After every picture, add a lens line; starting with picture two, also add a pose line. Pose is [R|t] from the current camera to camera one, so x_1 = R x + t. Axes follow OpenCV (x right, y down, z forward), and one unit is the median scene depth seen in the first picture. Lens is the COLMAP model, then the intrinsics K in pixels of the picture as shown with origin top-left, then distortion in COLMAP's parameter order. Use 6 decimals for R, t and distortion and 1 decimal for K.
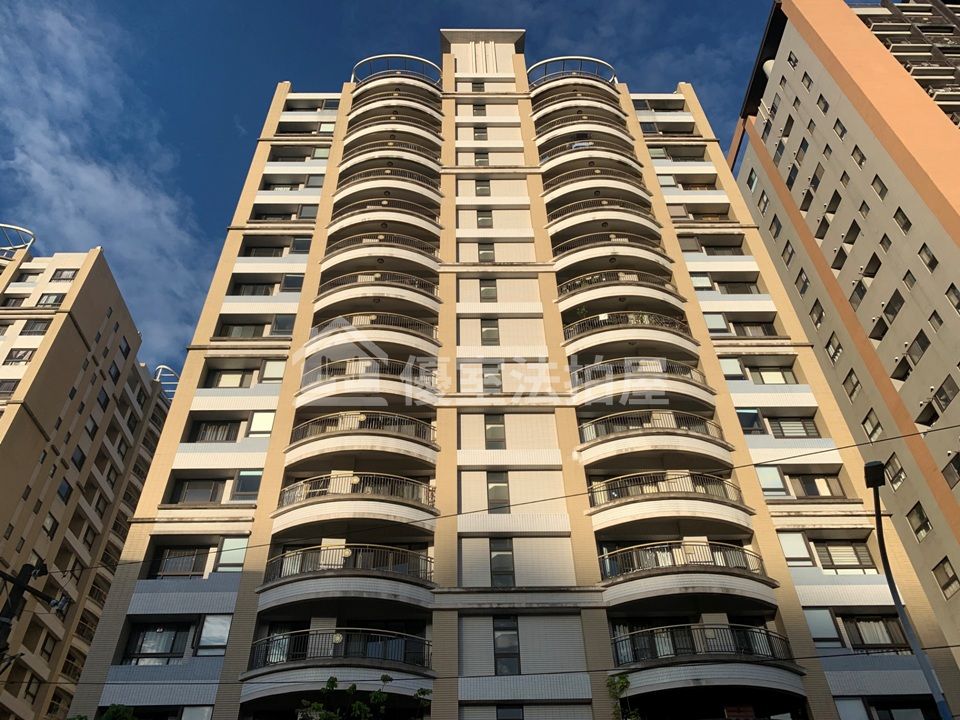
lens RADIAL K [[723.6, 0, 474.2], [0, 723.6, 366.2], [0, 0, 1]] dist [0.038170, -0.044568]
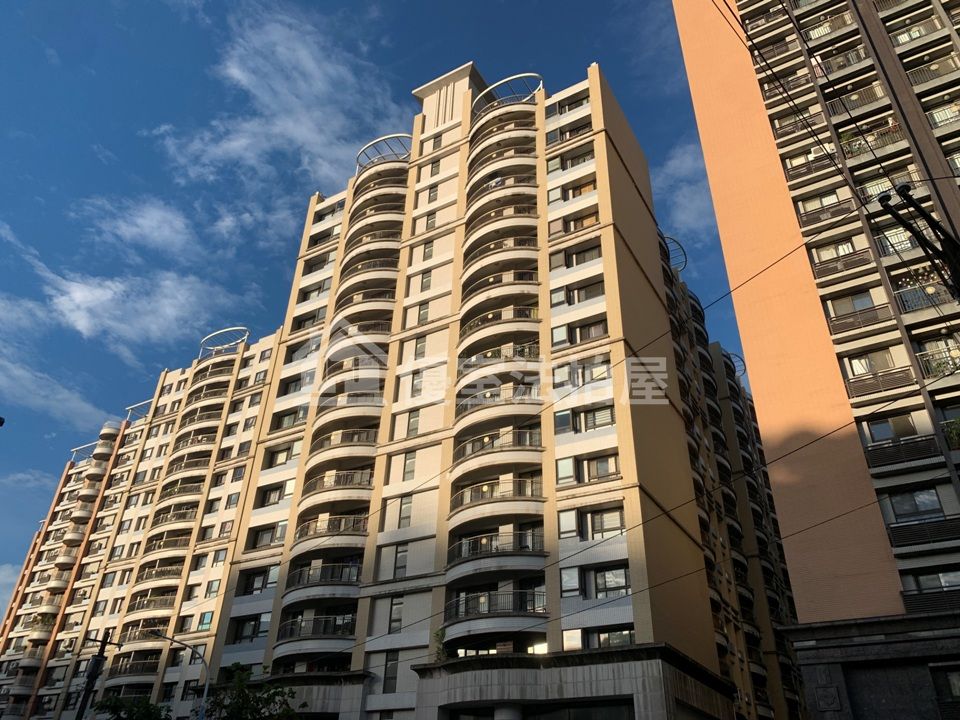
lens RADIAL K [[723.6, 0, 488.7], [0, 723.6, 352.1], [0, 0, 1]] dist [0.038170, -0.044568]
pose [[0.859403, -0.251533, -0.445149, 0.766714], [0.316482, 0.945489, 0.076746, -0.165984], [0.401579, -0.206838, 0.892162, -0.184778]]
